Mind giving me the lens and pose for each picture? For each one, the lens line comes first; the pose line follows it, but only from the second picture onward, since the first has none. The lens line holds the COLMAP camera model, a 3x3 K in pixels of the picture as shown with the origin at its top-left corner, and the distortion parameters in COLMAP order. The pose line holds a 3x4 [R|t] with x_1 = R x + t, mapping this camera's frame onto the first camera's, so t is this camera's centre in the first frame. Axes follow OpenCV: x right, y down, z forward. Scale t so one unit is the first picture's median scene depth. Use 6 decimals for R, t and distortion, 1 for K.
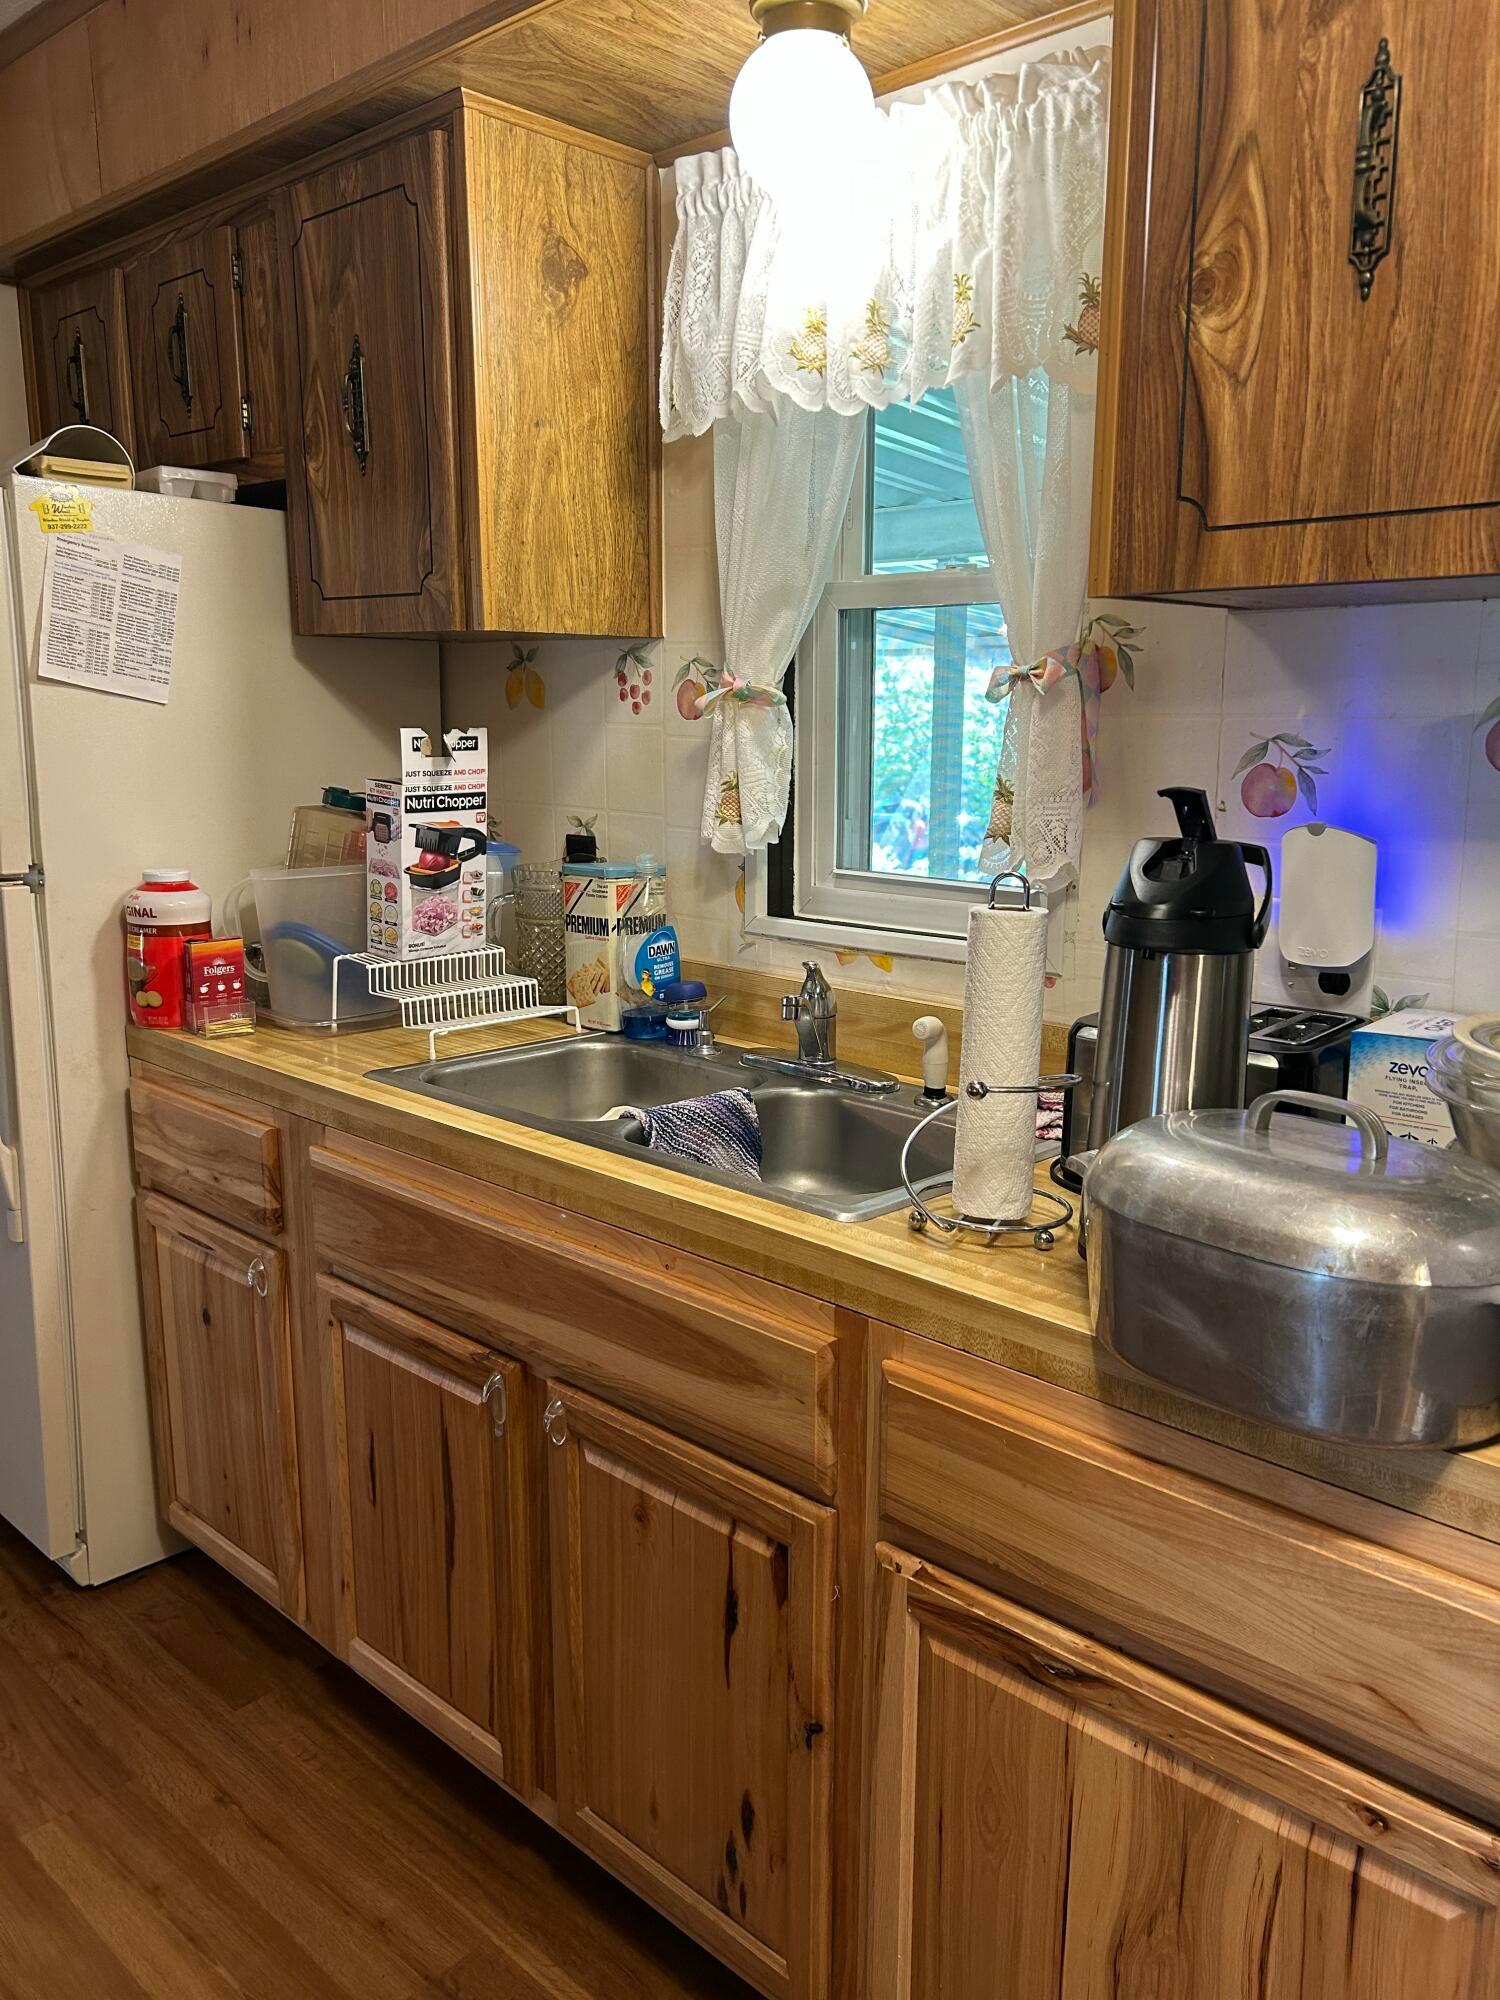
lens RADIAL K [[1508.1, 0, 747.0], [0, 1508.1, 1014.6], [0, 0, 1]] dist [0.051860, -0.055915]
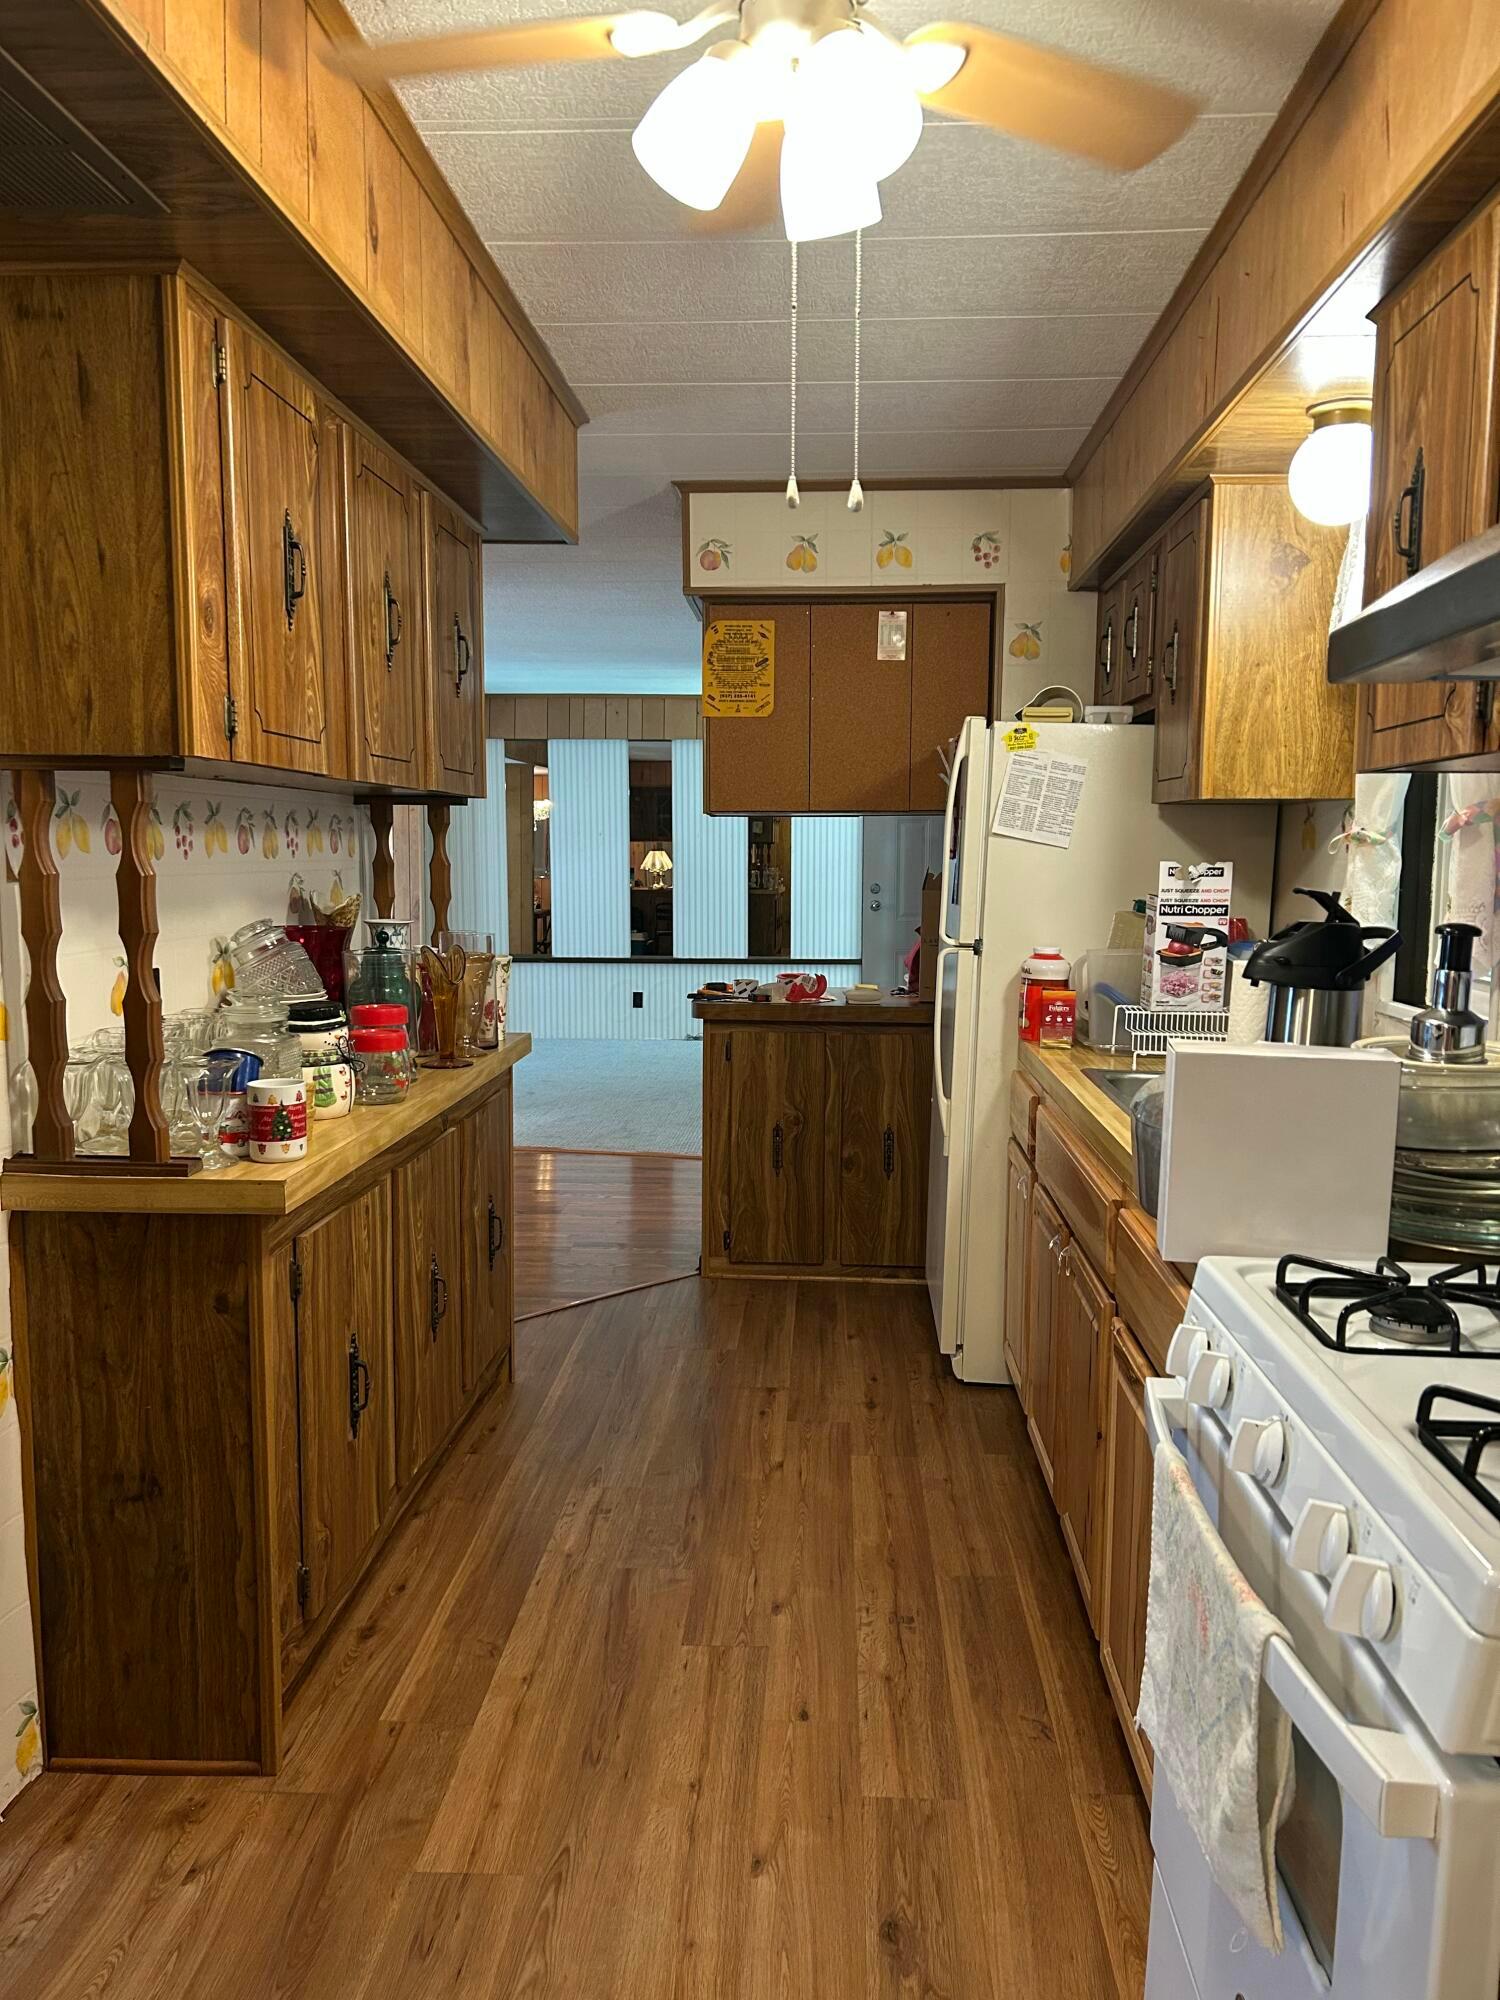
lens RADIAL K [[1508.1, 0, 755.3], [0, 1508.1, 1003.6], [0, 0, 1]] dist [0.051860, -0.055915]
pose [[0.641671, 0.077009, -0.763104, 0.684871], [-0.160854, 0.986332, -0.035720, 0.076469], [0.749923, 0.145669, 0.645288, -0.291442]]
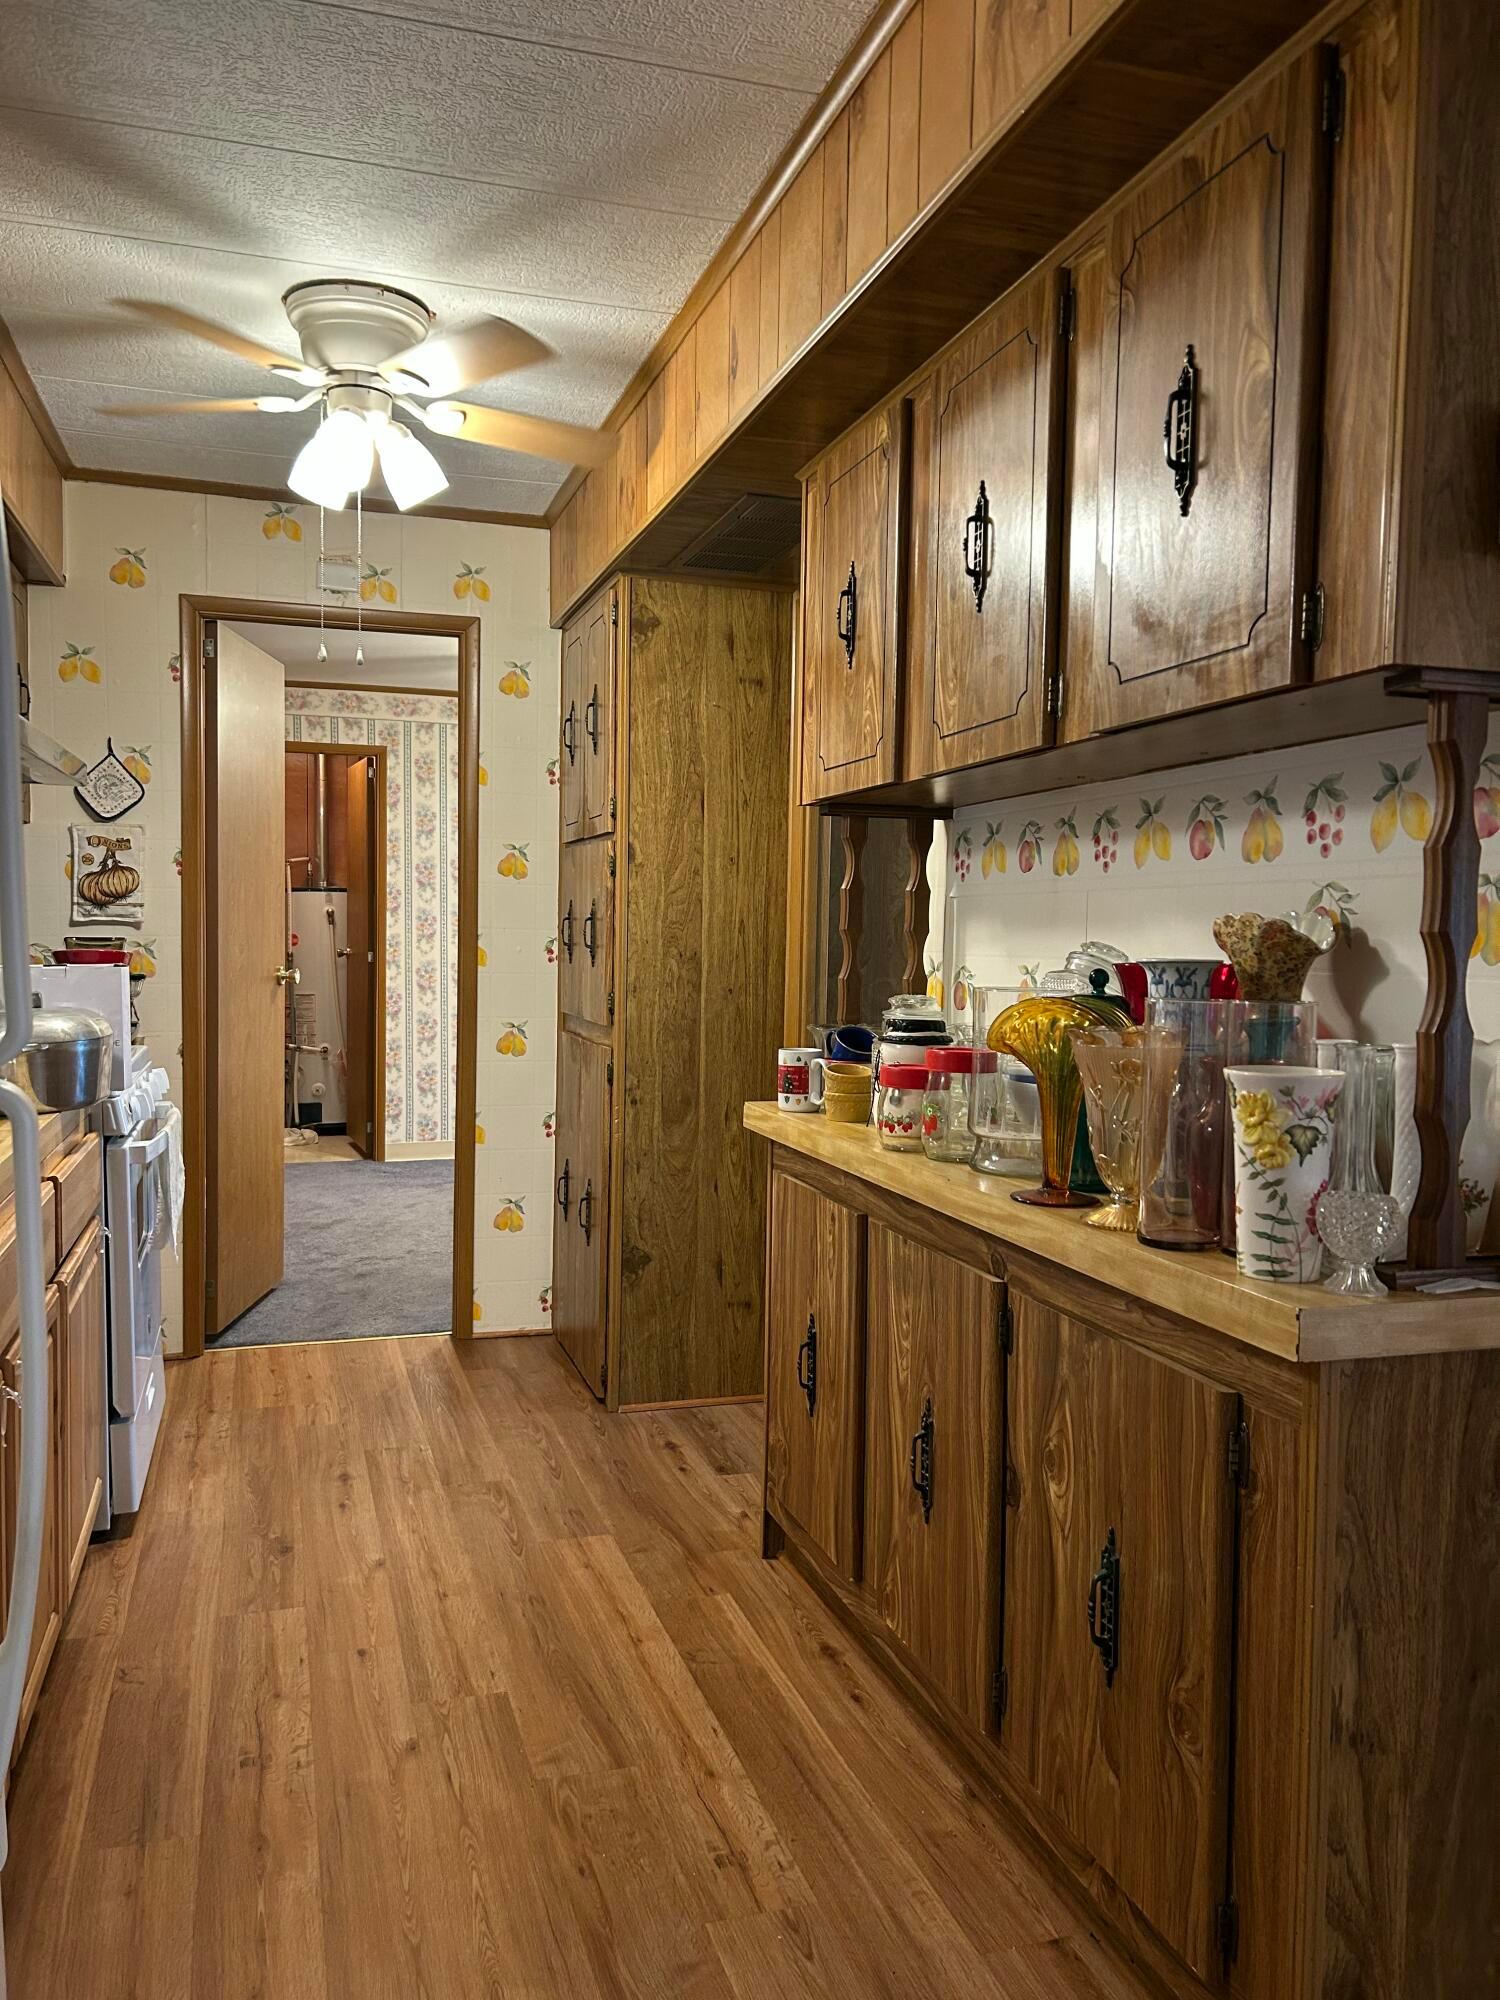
lens RADIAL K [[1508.1, 0, 756.1], [0, 1508.1, 989.6], [0, 0, 1]] dist [0.051860, -0.055915]
pose [[-0.871678, -0.037558, 0.488638, -0.944801], [0.079000, 0.973251, 0.215734, -0.195150], [-0.483671, 0.226653, -0.845394, 1.280562]]
